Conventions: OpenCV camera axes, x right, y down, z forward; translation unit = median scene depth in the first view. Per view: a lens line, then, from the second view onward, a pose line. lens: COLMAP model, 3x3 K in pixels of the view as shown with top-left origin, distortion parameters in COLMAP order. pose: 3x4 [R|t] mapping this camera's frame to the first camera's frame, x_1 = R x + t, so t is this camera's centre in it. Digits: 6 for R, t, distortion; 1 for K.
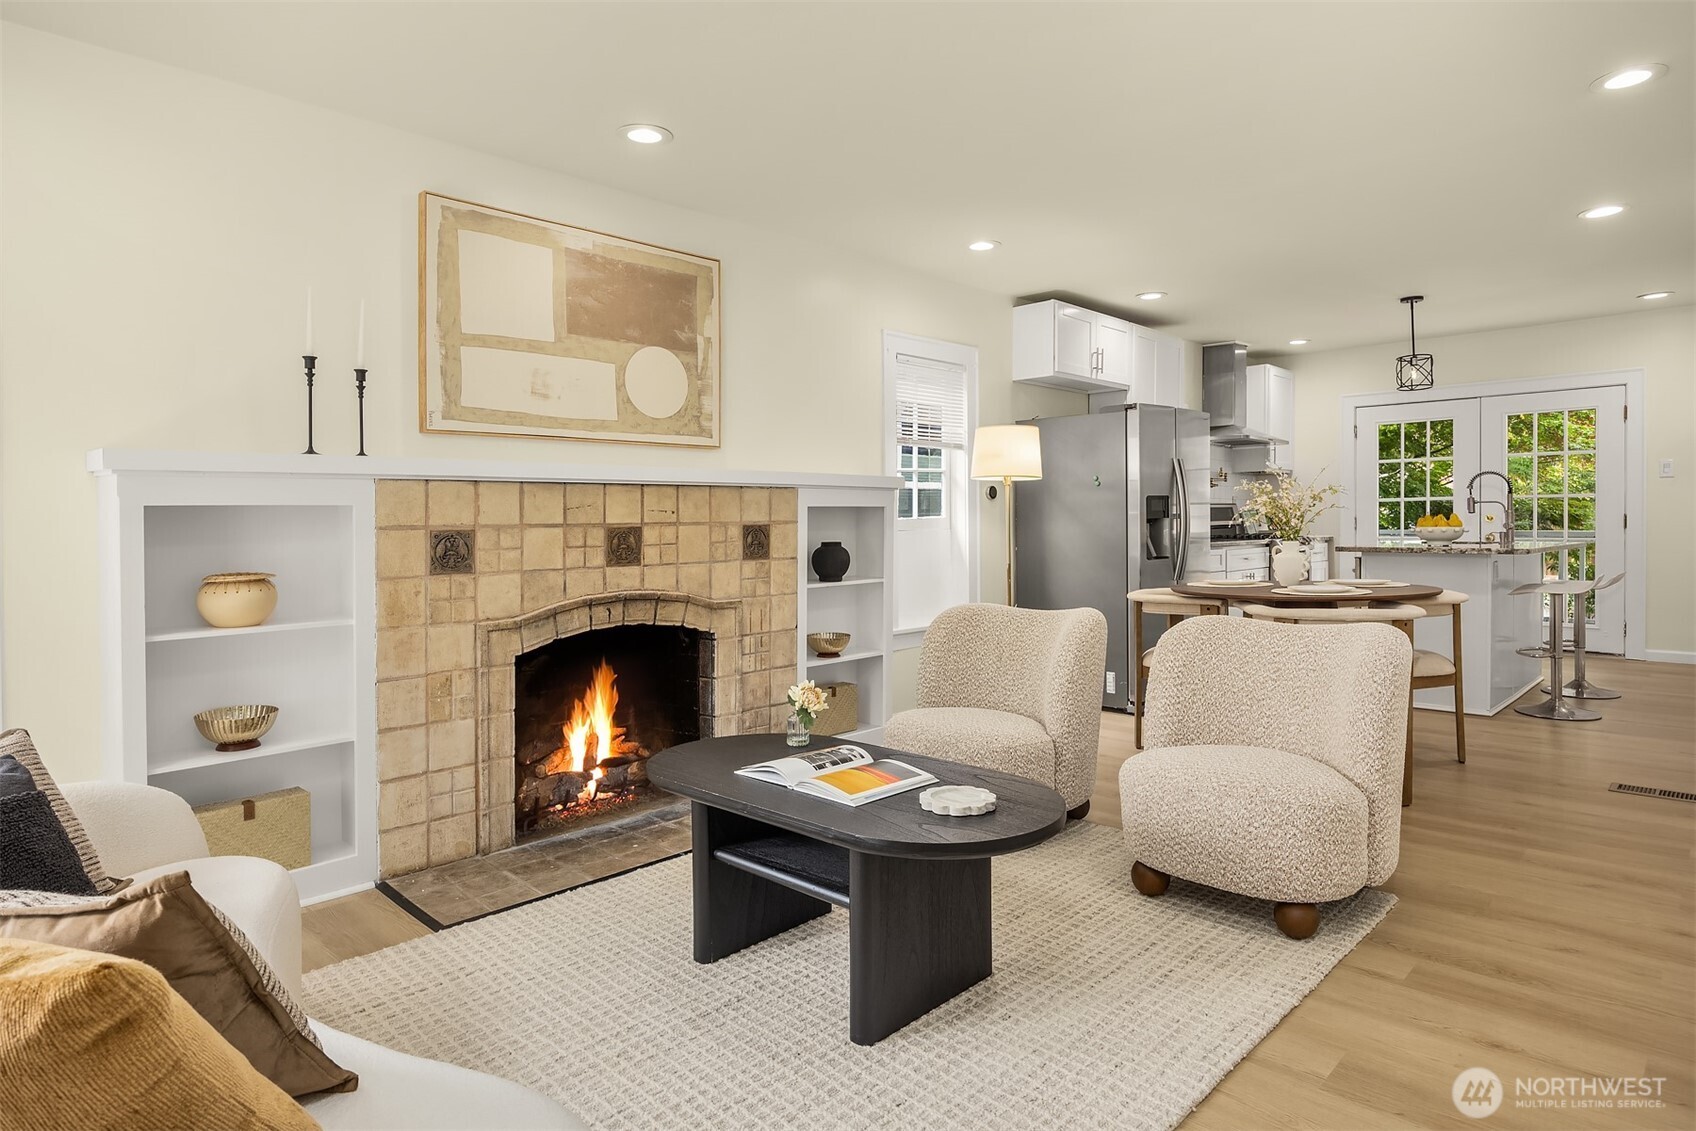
lens RADIAL K [[967.2, 0, 819.9], [0, 967.2, 524.2], [0, 0, 1]] dist [-0.002845, 0.000704]
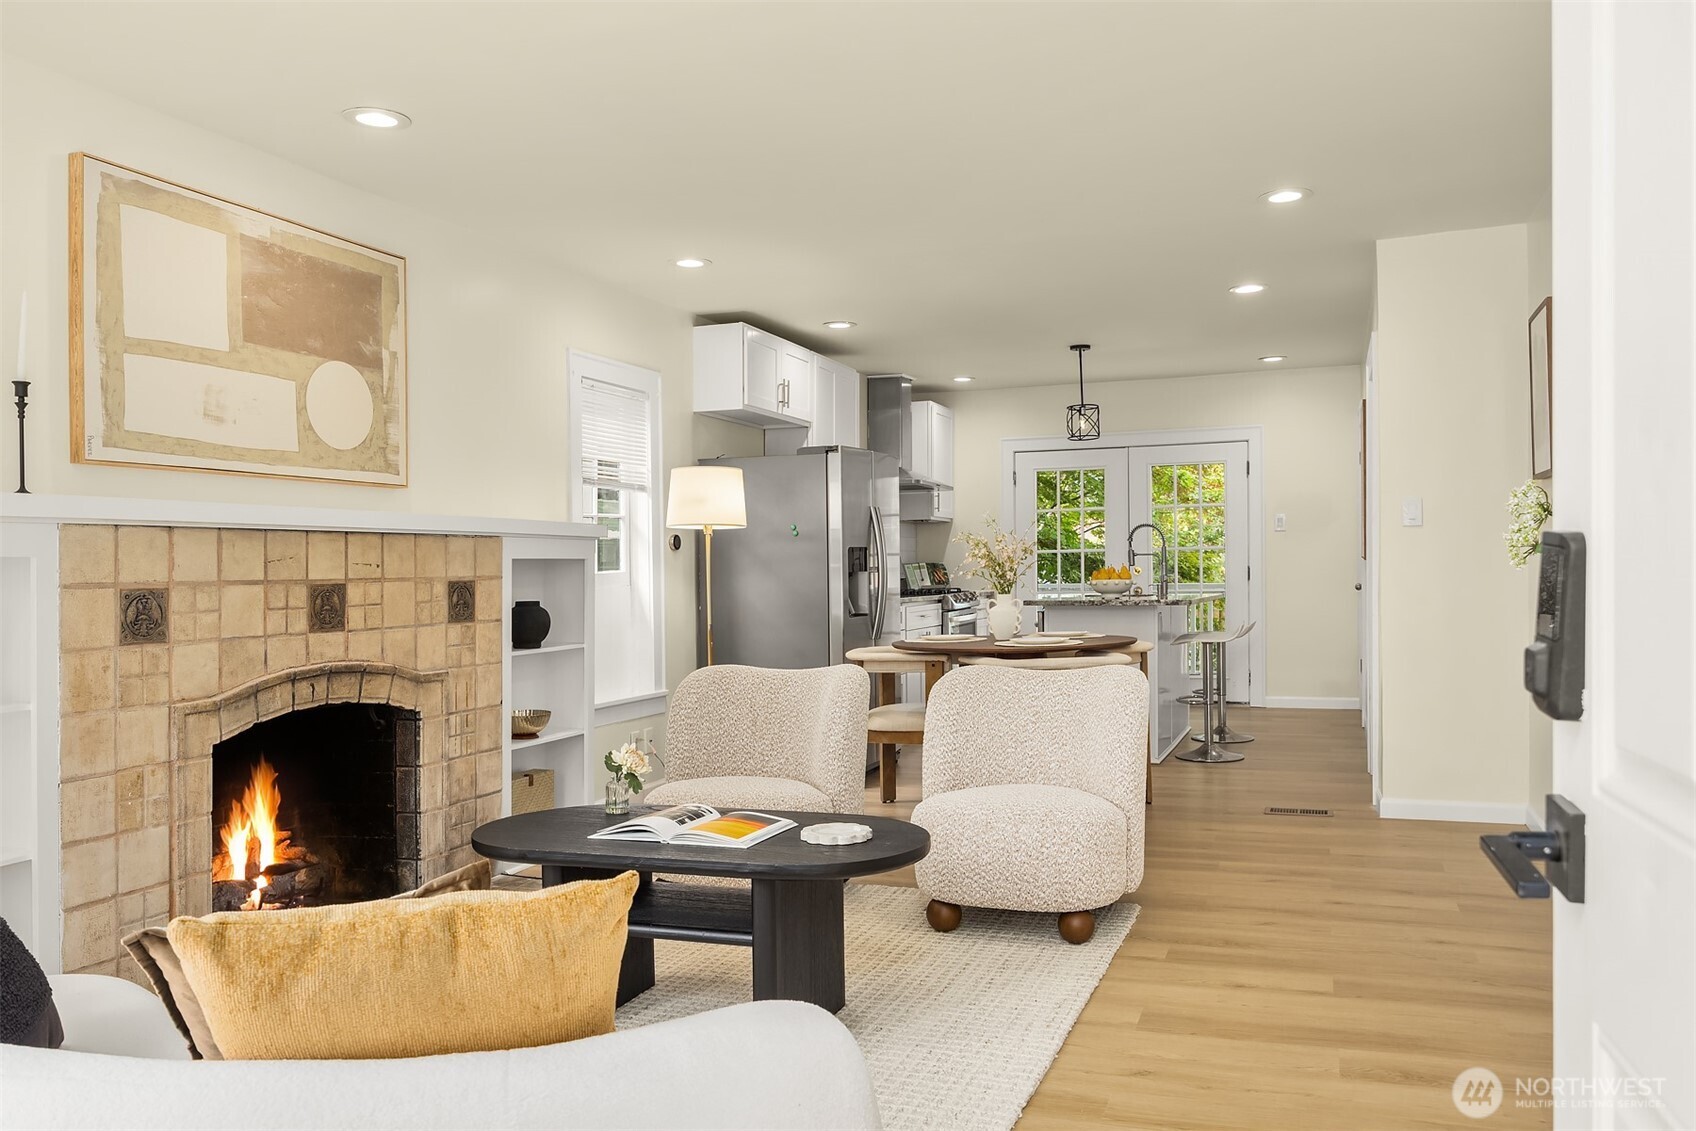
lens RADIAL K [[1331.0, 0, 850.8], [0, 1331.0, 575.1], [0, 0, 1]] dist [-0.007743, 0.003010]
pose [[0.907945, -0.004253, 0.419068, -0.263240], [0.006425, 0.999972, -0.003773, 0.002400], [-0.419040, 0.006118, 0.907947, -0.199525]]
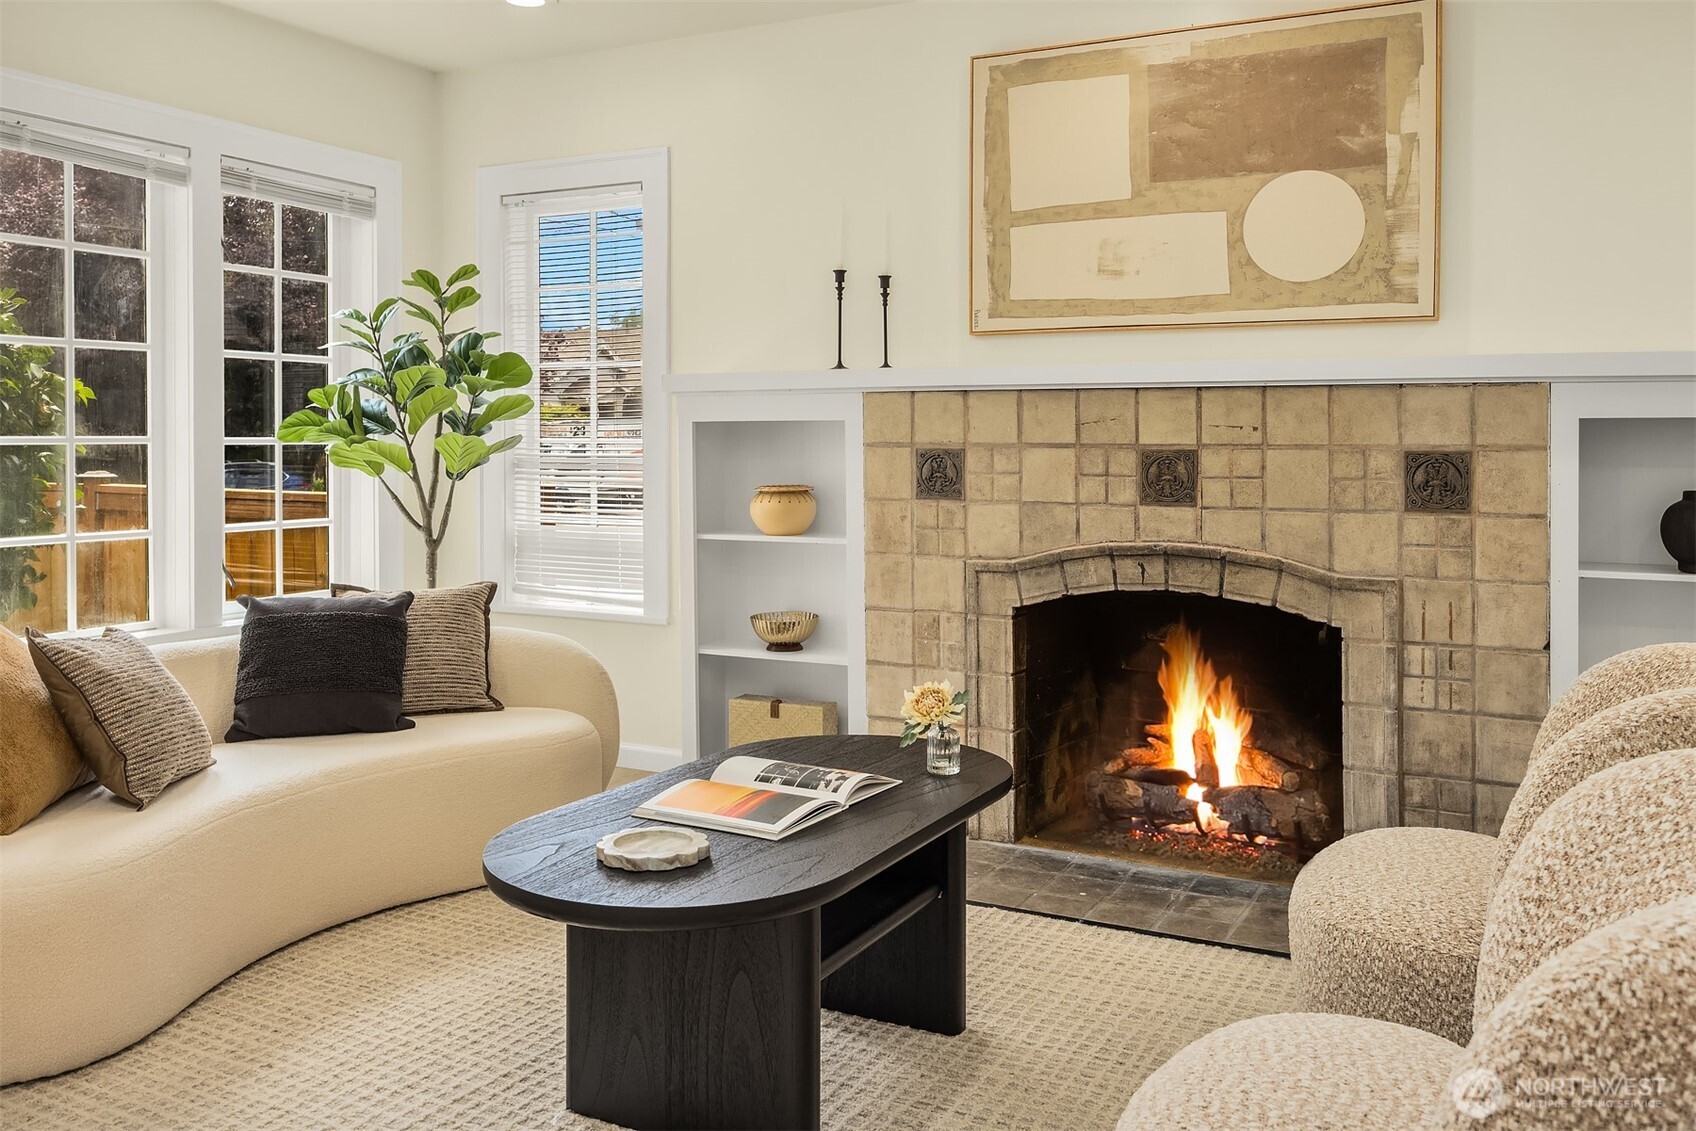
lens RADIAL K [[1342.2, 0, 850.8], [0, 1342.2, 425.4], [0, 0, 1]] dist [0.000450, 0.000405]
pose [[0.308930, 0.004923, -0.951072, 0.625617], [-0.010106, 0.999947, 0.001893, -0.013717], [0.951031, 0.009026, 0.308964, 0.468642]]
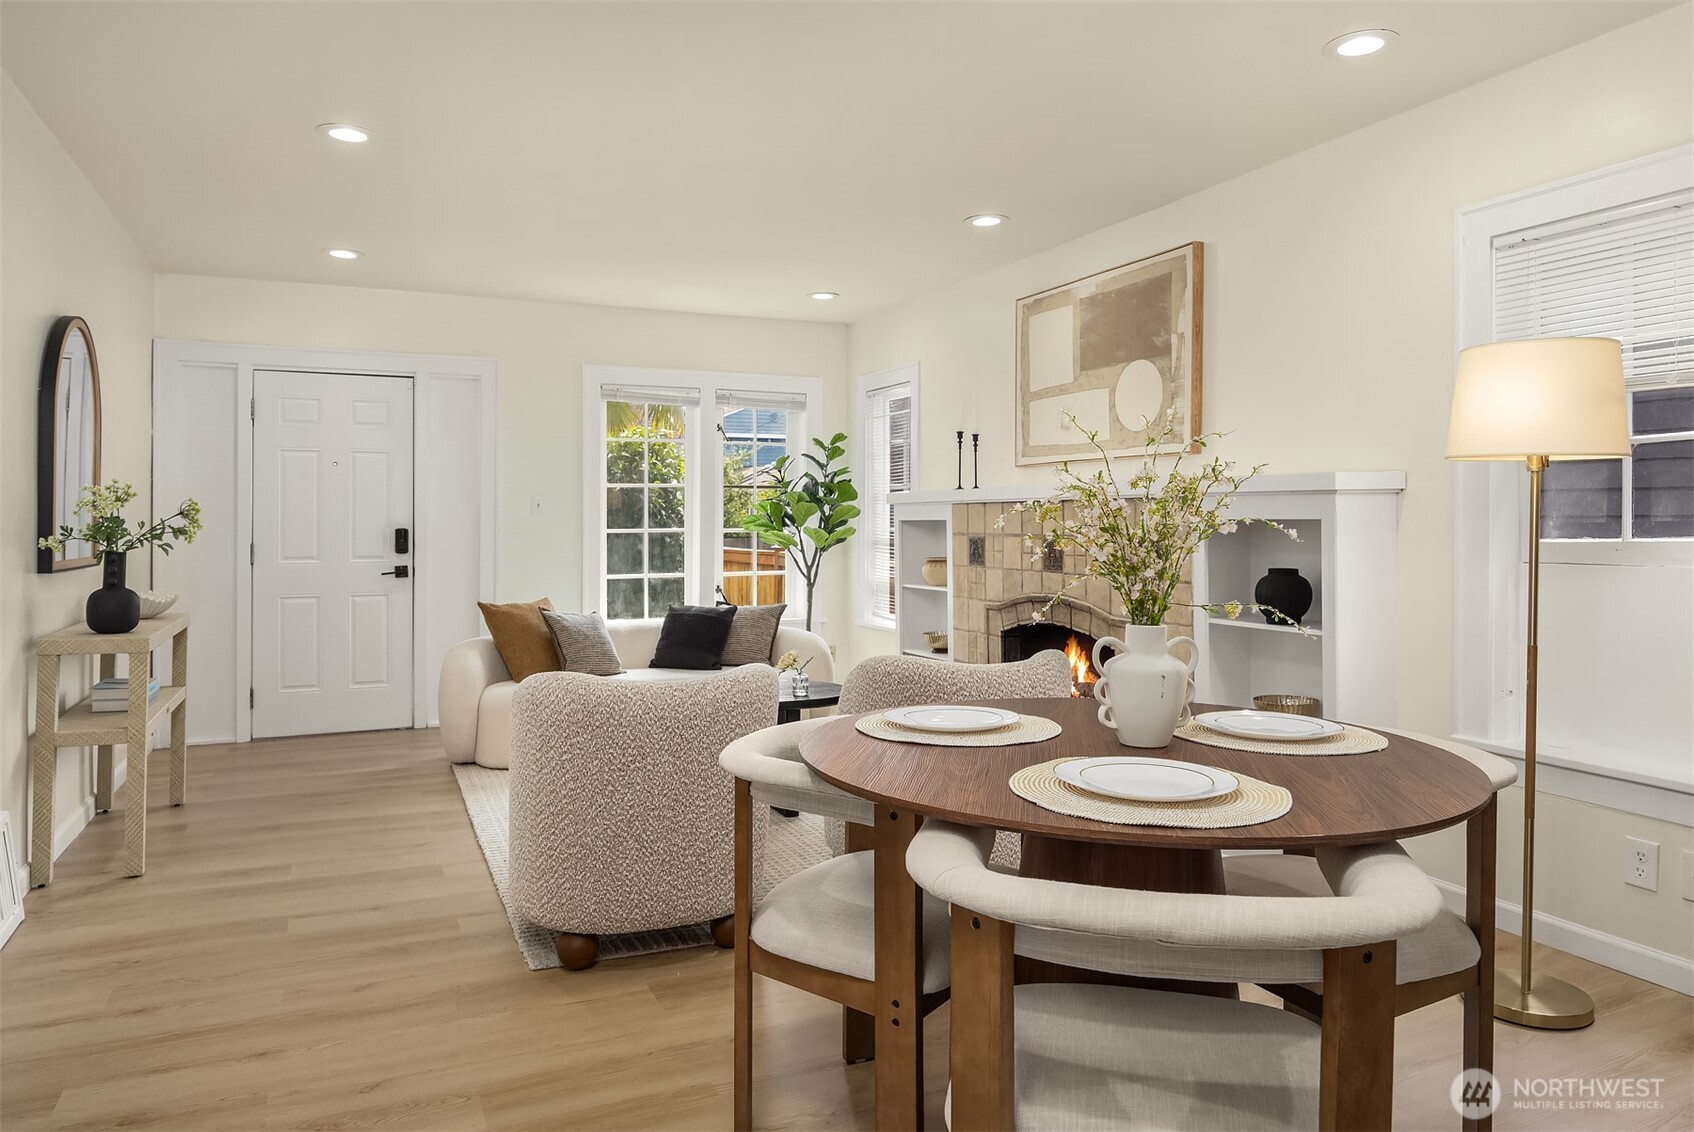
lens RADIAL K [[1087.6, 0, 876.8], [0, 1087.6, 519.5], [0, 0, 1]] dist [-0.000947, -0.056949]
pose [[-0.328420, 0.003915, -0.944524, 1.049304], [-0.007855, 0.999946, 0.006876, -0.025378], [0.944499, 0.009678, -0.328371, 1.187465]]
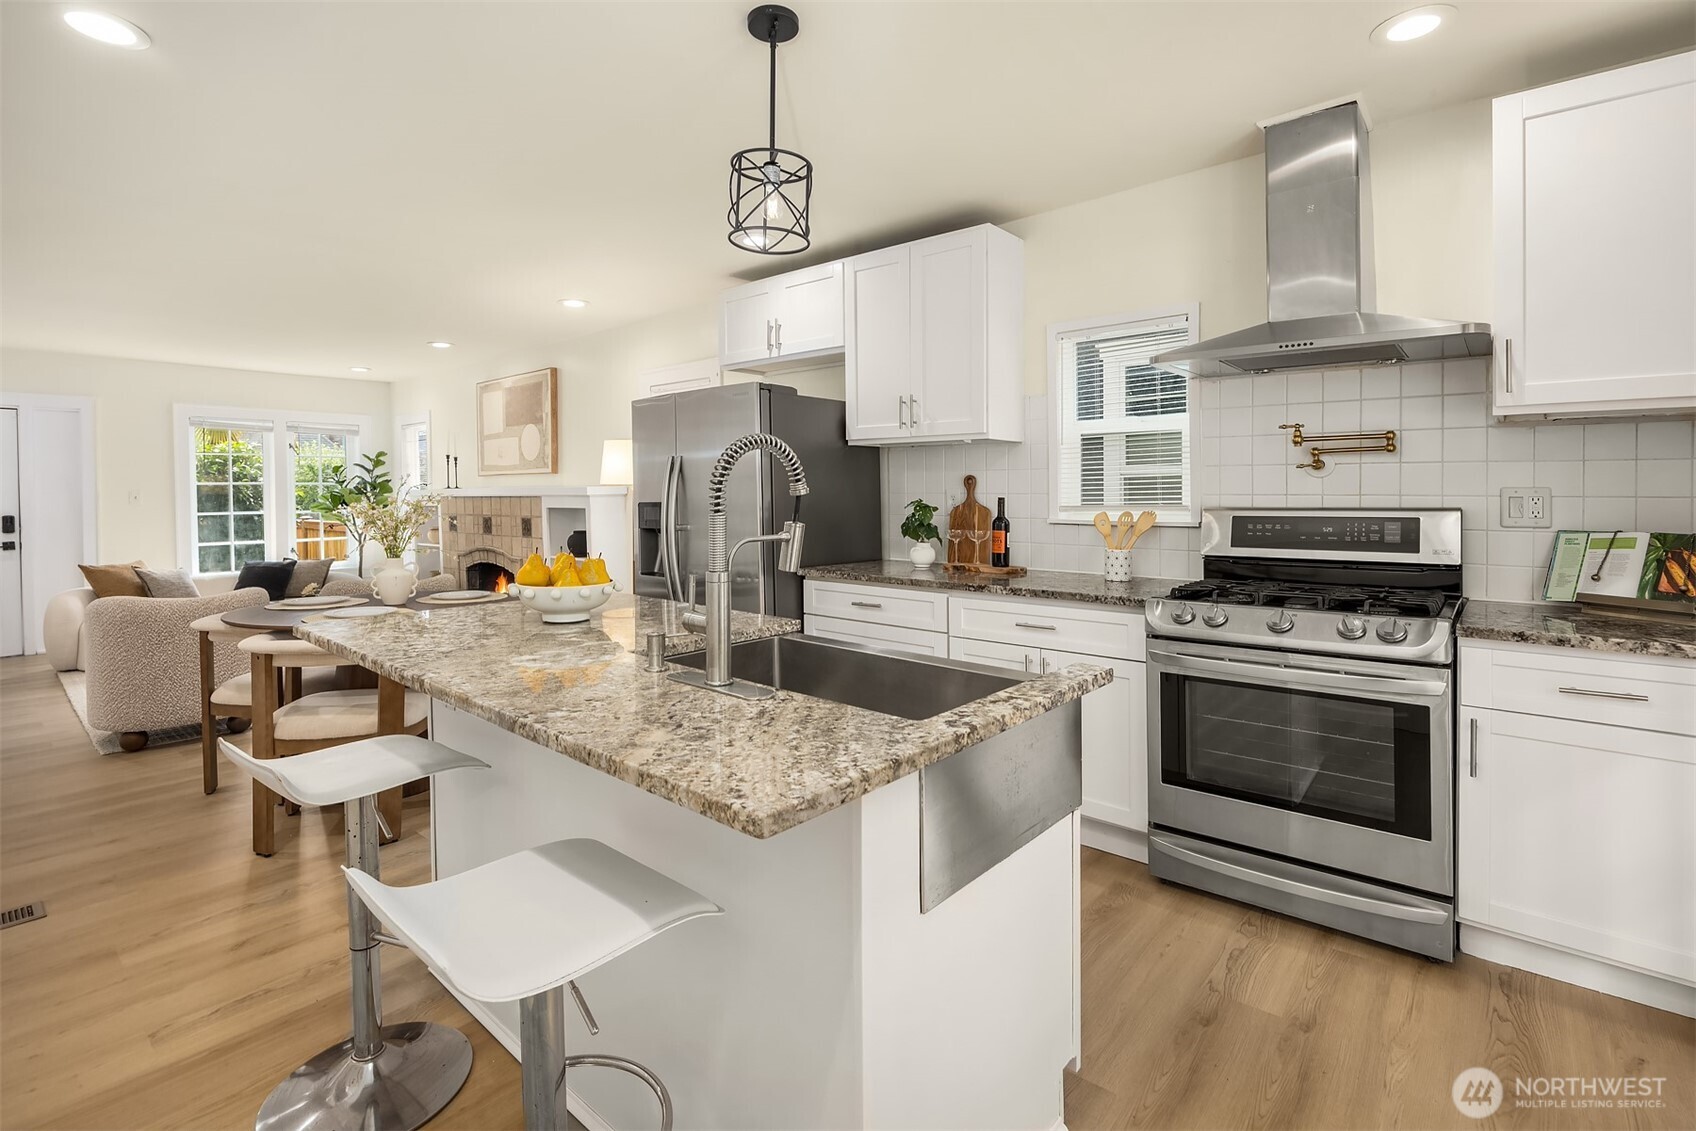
lens RADIAL K [[720.1, 0, 848.1], [0, 720.1, 507.4], [0, 0, 1]] dist [-0.013201, -0.000469]
pose [[0.117946, 0.022637, -0.992762, 1.427644], [-0.006646, 0.999736, 0.022007, -0.055747], [0.992998, 0.004002, 0.118065, 1.557466]]
